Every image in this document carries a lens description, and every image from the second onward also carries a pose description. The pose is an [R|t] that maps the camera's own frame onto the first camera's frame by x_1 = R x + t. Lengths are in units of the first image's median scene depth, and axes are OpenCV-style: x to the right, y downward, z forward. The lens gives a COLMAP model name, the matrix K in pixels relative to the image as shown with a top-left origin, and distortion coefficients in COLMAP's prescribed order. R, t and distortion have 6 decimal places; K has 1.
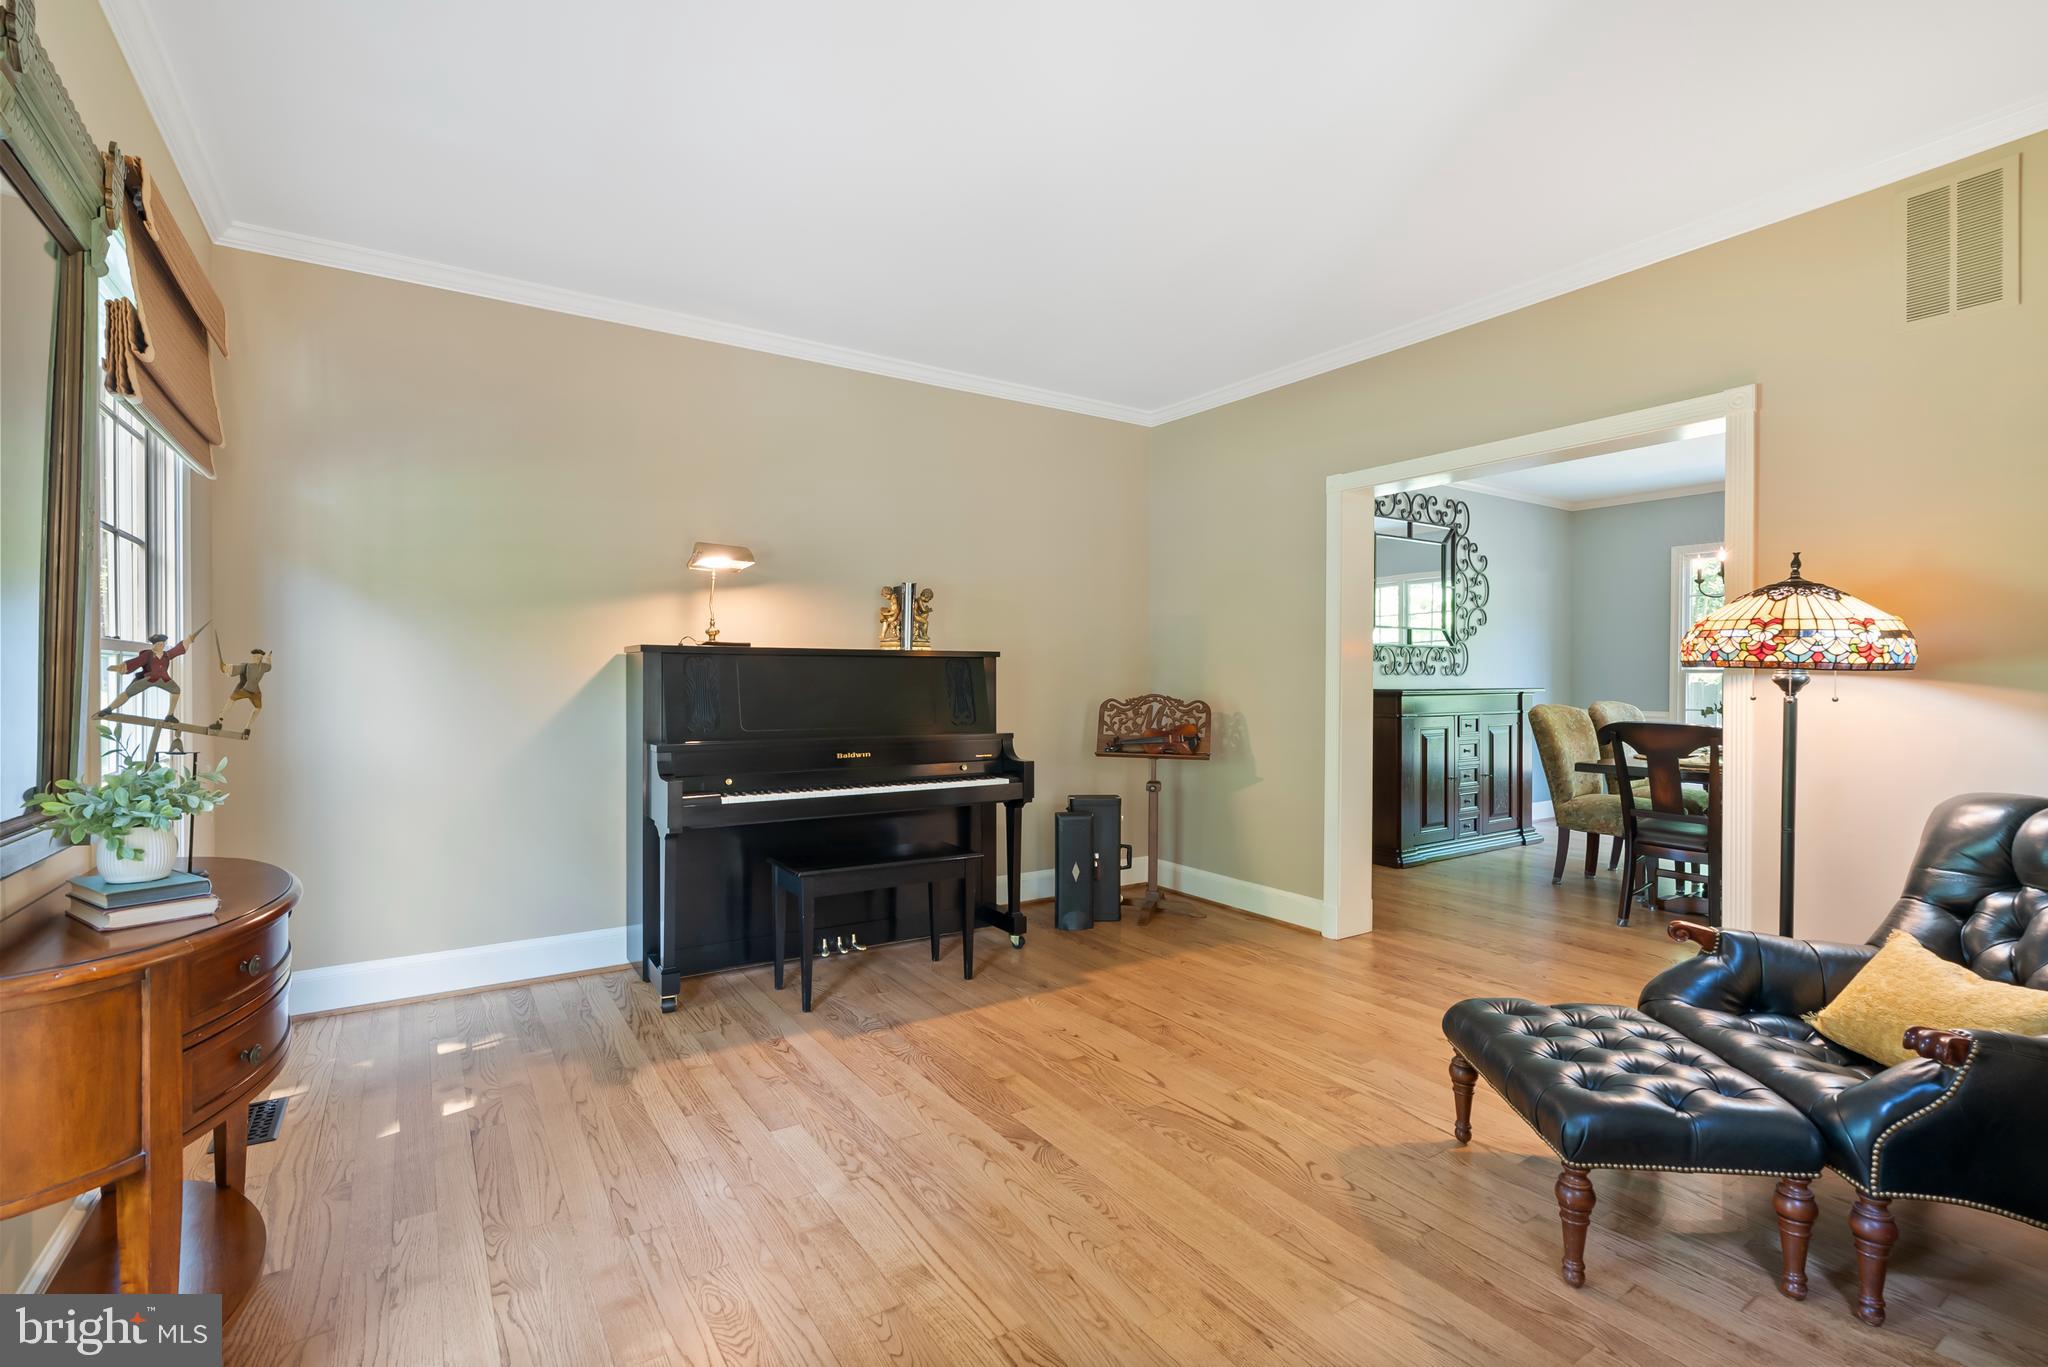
lens RADIAL K [[939.2, 0, 1031.4], [0, 939.2, 678.7], [0, 0, 1]] dist [-0.003162, 0.000287]
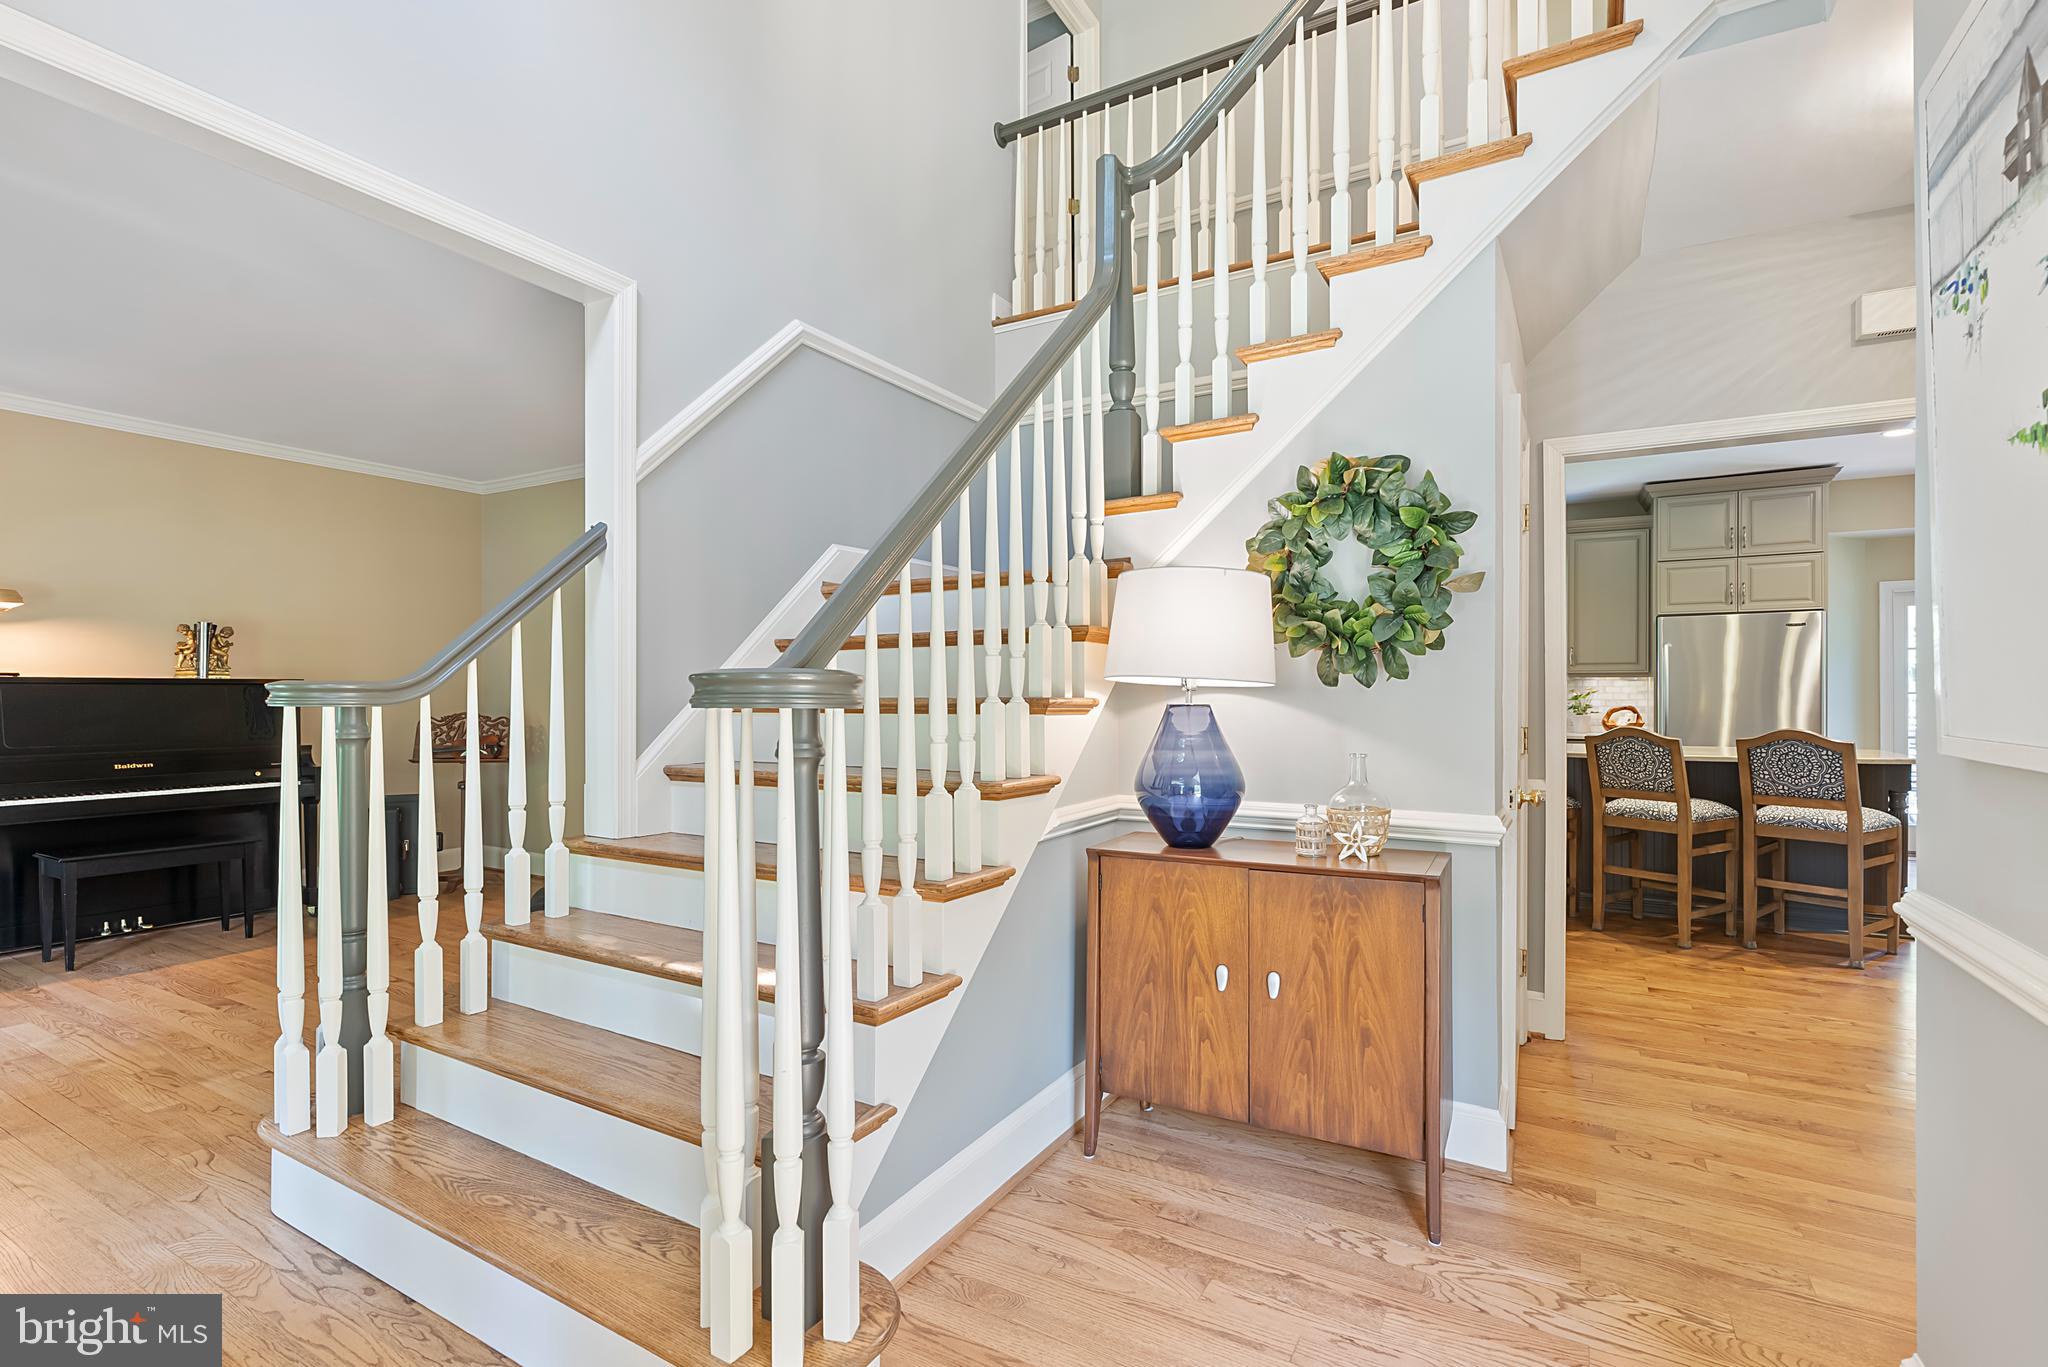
lens RADIAL K [[939.2, 0, 1020.3], [0, 939.2, 697.0], [0, 0, 1]] dist [-0.003162, 0.000287]
pose [[0.895826, -0.005980, 0.444364, 0.292552], [0.004072, 0.999978, 0.005248, -0.009510], [-0.444385, -0.002892, 0.895831, -0.578694]]
